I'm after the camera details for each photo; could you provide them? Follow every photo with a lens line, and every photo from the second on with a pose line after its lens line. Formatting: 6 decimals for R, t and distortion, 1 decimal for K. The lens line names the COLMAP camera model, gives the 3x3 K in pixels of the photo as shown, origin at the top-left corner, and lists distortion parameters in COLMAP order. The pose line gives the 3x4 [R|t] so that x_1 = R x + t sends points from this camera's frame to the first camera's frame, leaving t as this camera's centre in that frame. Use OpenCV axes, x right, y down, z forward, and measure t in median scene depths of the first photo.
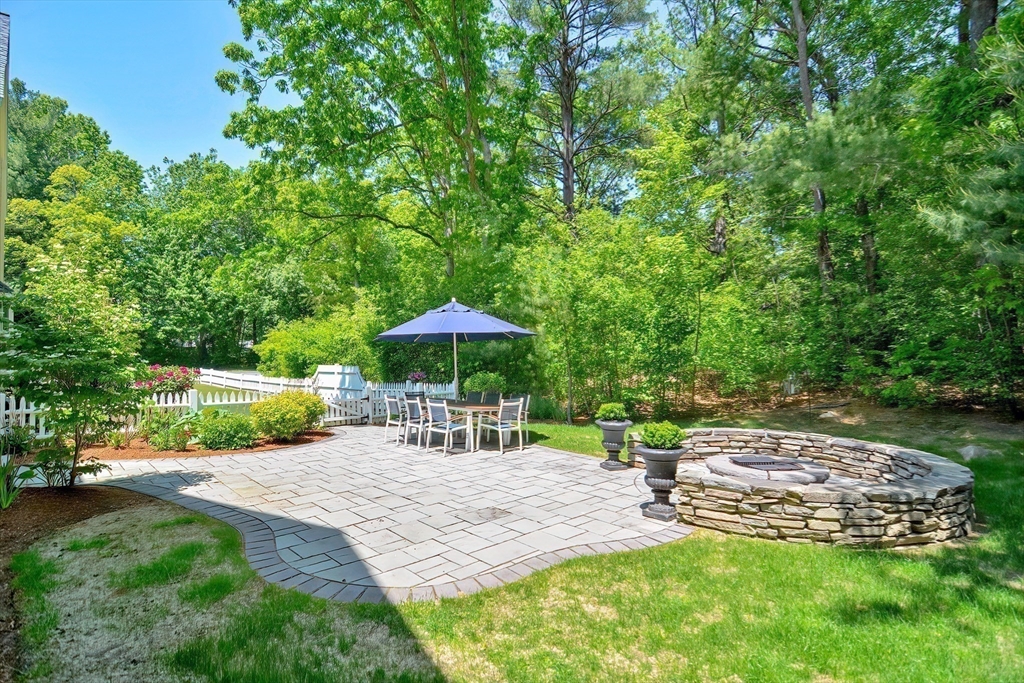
lens RADIAL K [[495.5, 0, 512.0], [0, 495.5, 341.5], [0, 0, 1]] dist [-0.012805, -0.001709]
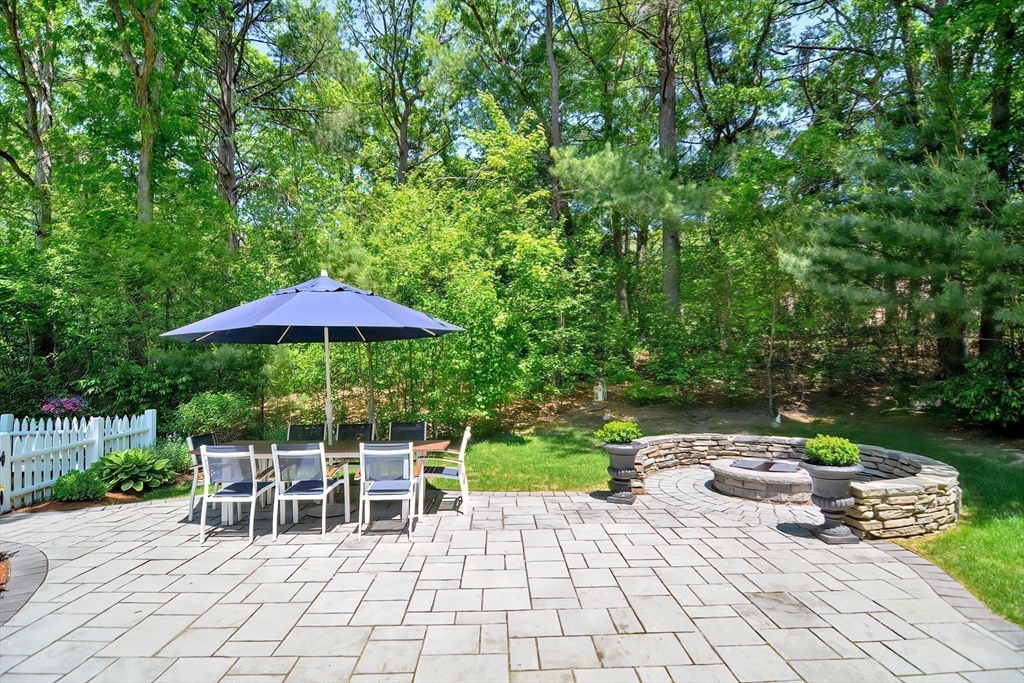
lens RADIAL K [[505.5, 0, 512.0], [0, 505.5, 341.5], [0, 0, 1]] dist [-0.016733, -0.001002]
pose [[0.666291, 0.031915, 0.745009, -0.625026], [-0.017833, 0.999480, -0.026868, 0.017984], [-0.745479, 0.004616, 0.666514, 0.646892]]
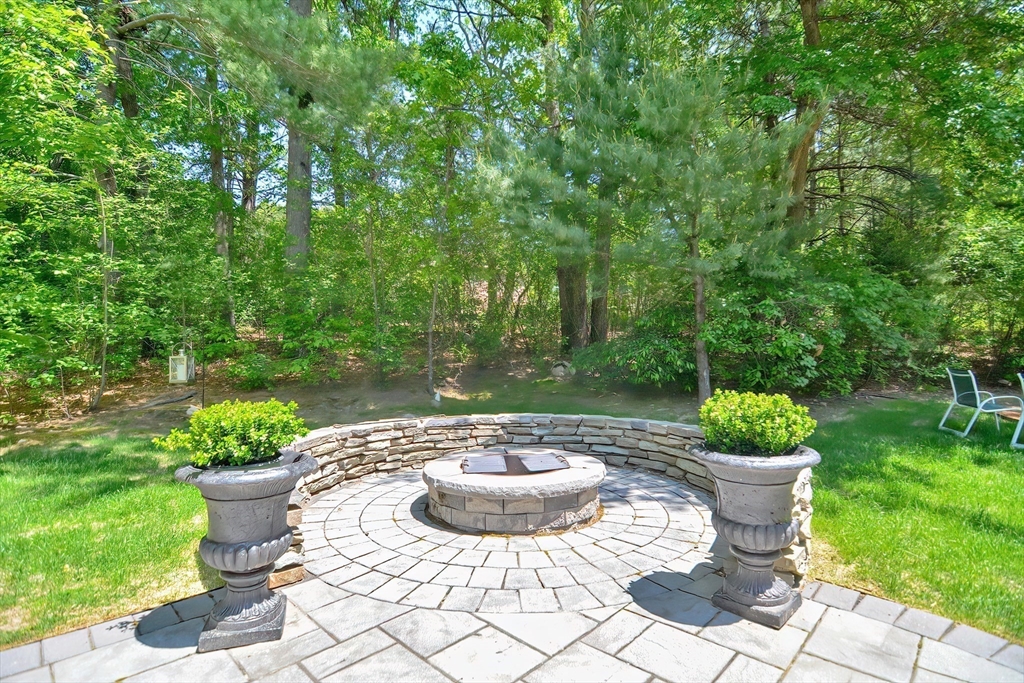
lens RADIAL K [[495.5, 0, 512.0], [0, 495.5, 341.5], [0, 0, 1]] dist [-0.012805, -0.001709]
pose [[-0.029508, 0.029465, 0.999130, -0.105533], [-0.019343, 0.999361, -0.030043, 0.107311], [-0.999377, -0.020213, -0.028920, 0.964163]]
